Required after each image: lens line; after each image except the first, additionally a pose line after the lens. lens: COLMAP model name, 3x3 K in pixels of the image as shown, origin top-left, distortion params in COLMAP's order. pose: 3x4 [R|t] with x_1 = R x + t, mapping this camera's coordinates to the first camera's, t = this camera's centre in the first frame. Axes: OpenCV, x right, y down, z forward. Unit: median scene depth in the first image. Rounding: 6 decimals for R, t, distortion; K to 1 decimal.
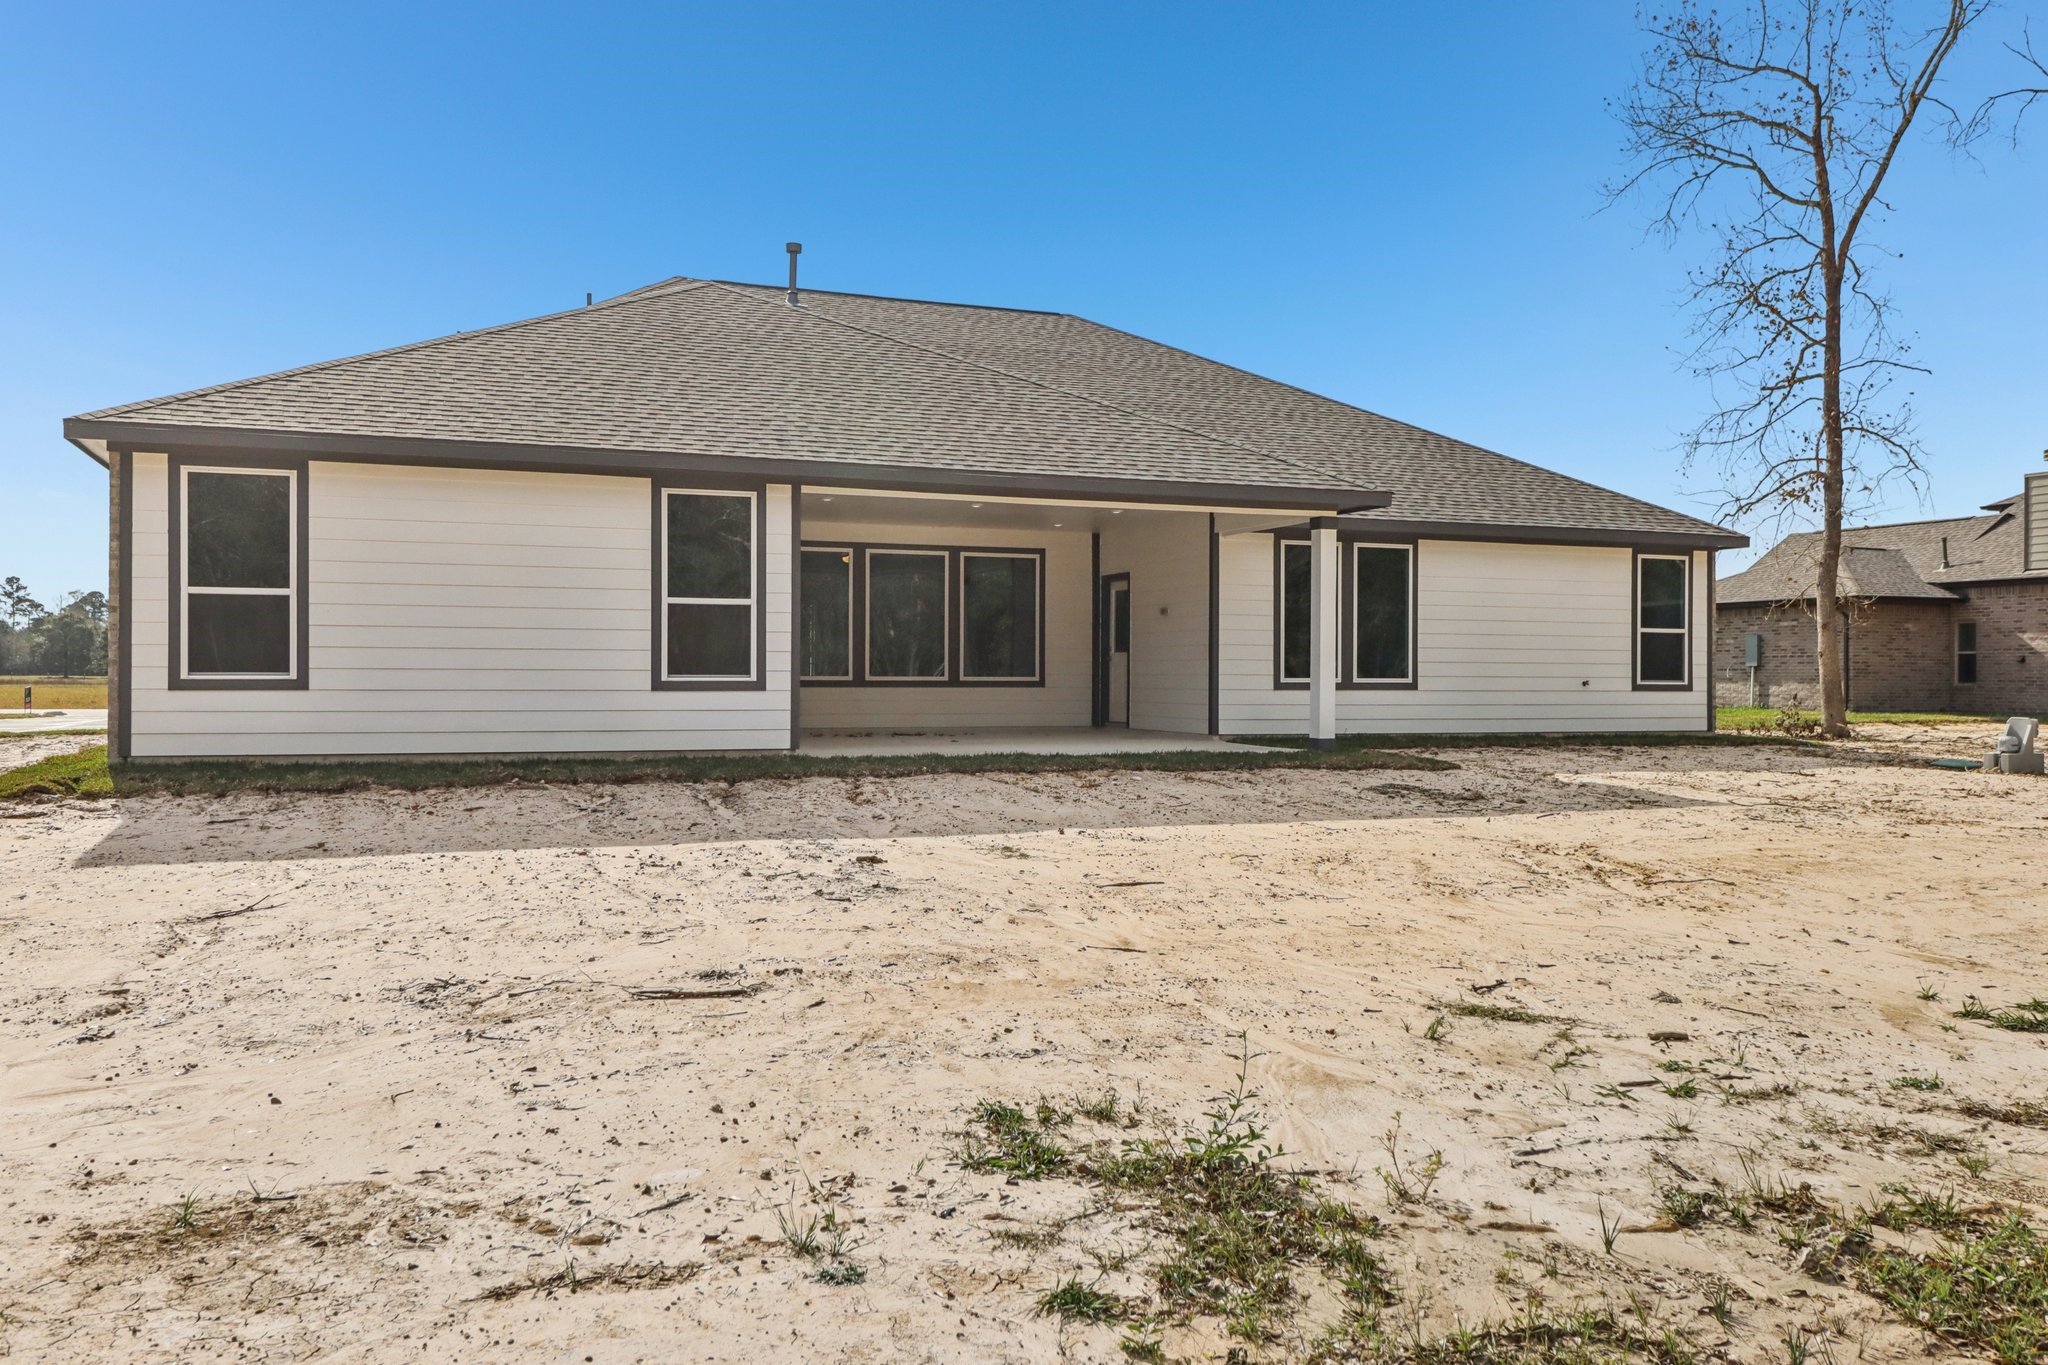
lens RADIAL K [[1571.2, 0, 1024.2], [0, 1571.2, 685.4], [0, 0, 1]] dist [-0.015800, 0.011734]
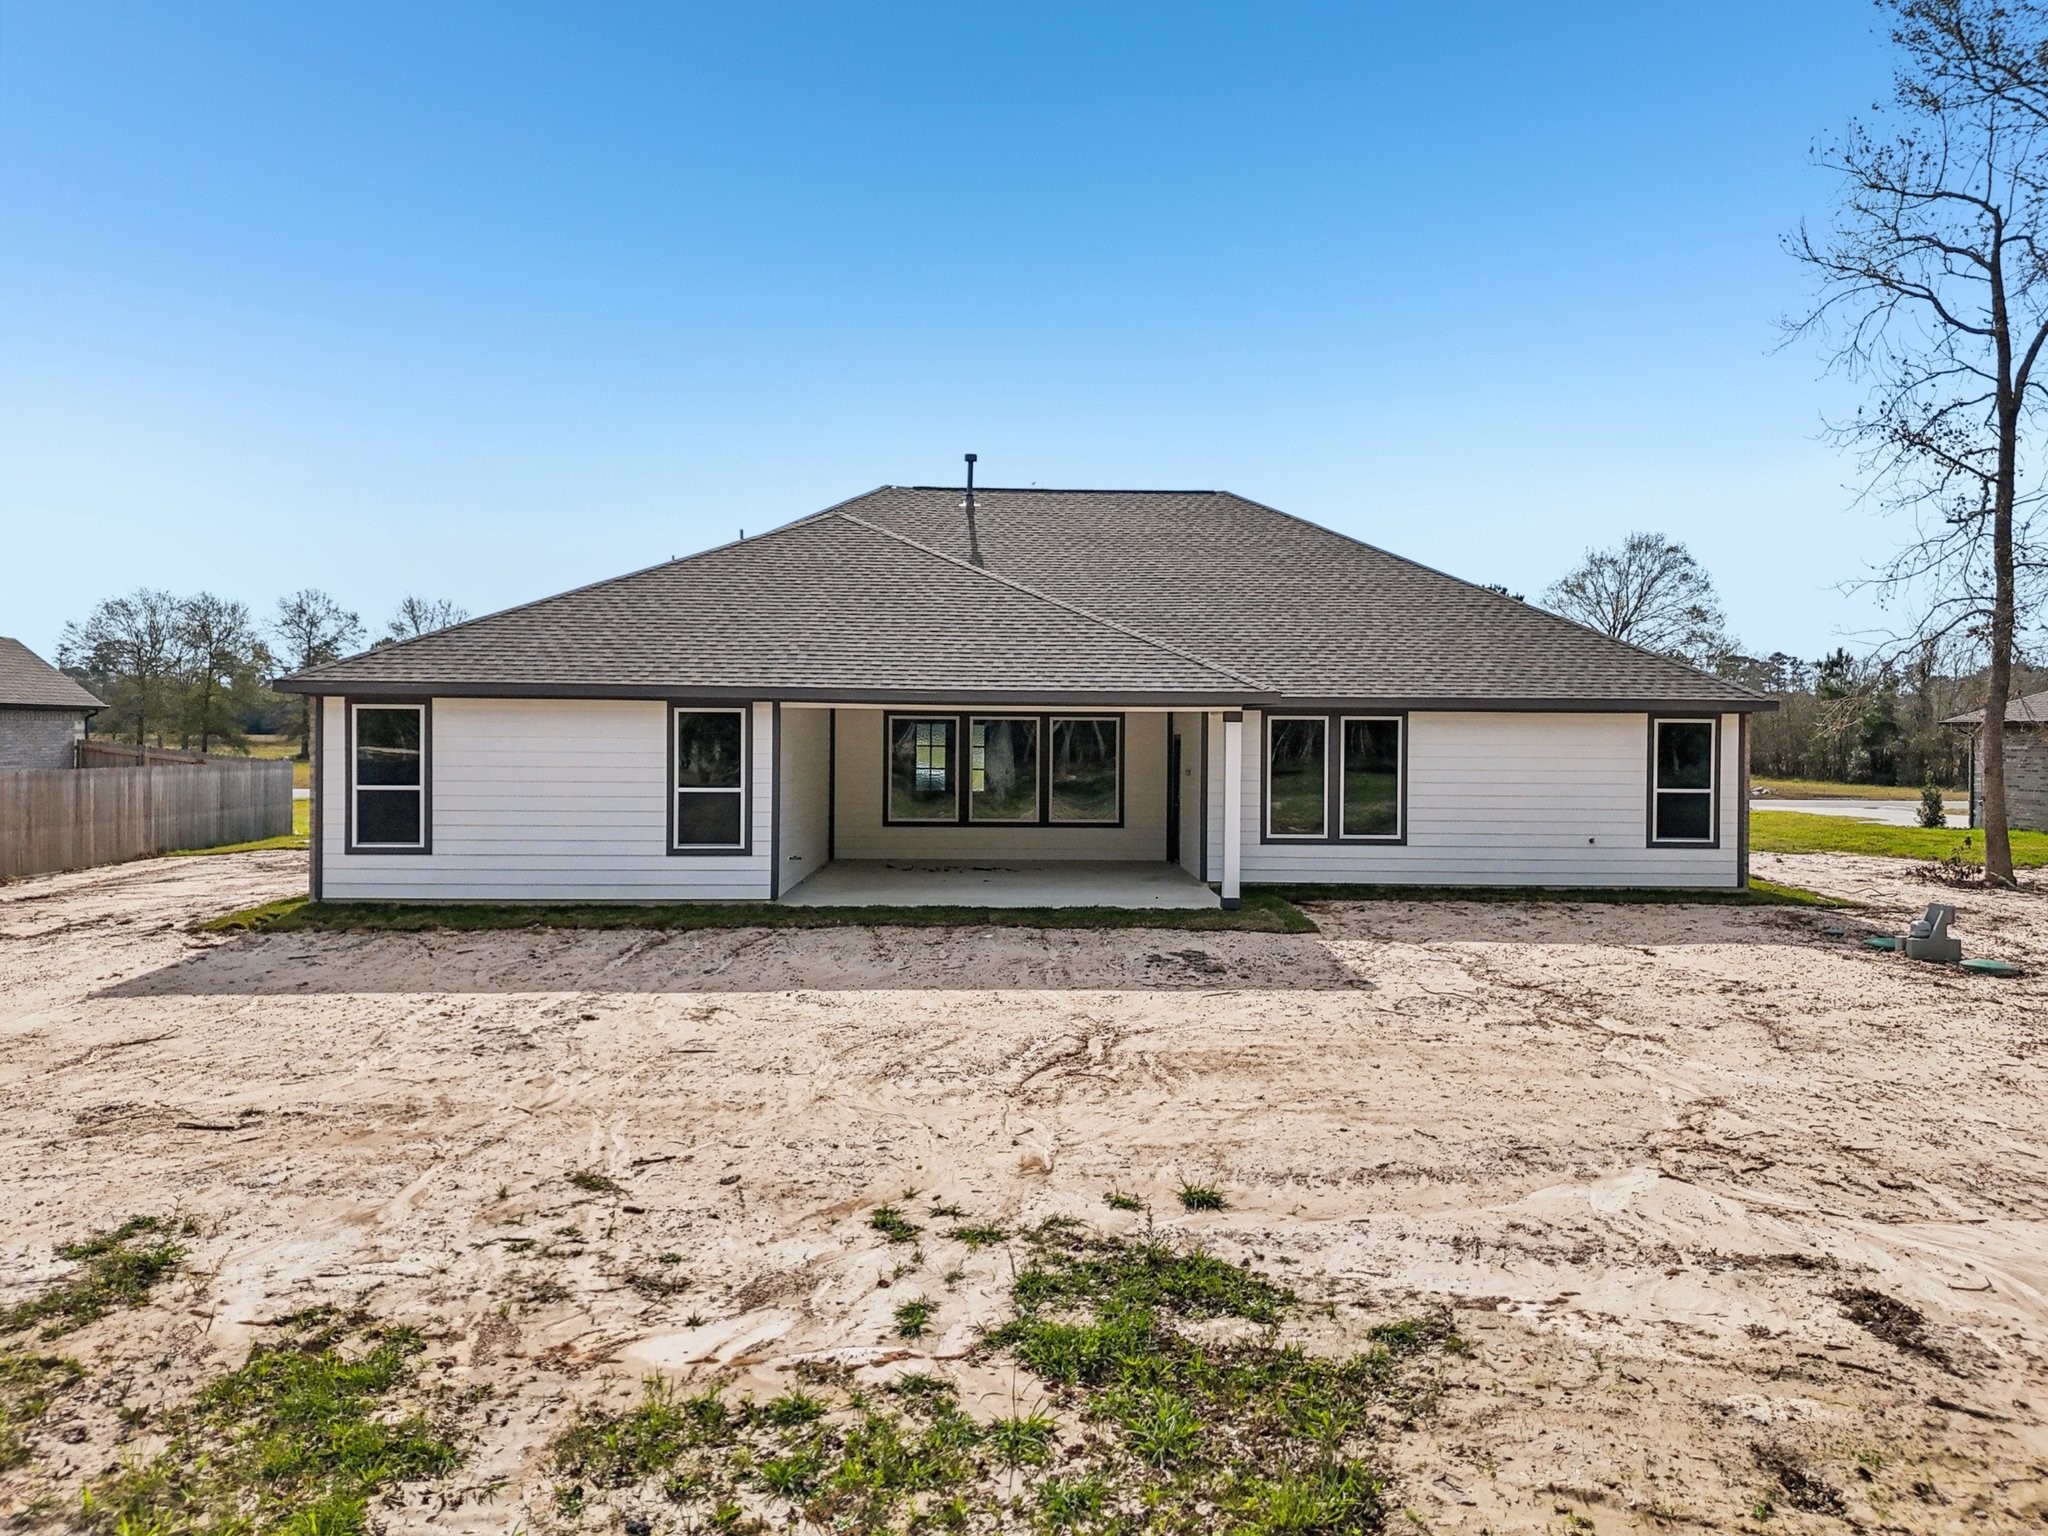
lens RADIAL K [[1445.5, 0, 1022.4], [0, 1445.5, 757.8], [0, 0, 1]] dist [0.042915, -0.018397]
pose [[0.947832, 0.008308, -0.318663, 0.448332], [-0.007058, 0.999962, 0.005078, -0.088717], [0.318693, -0.002564, 0.947854, -0.101193]]
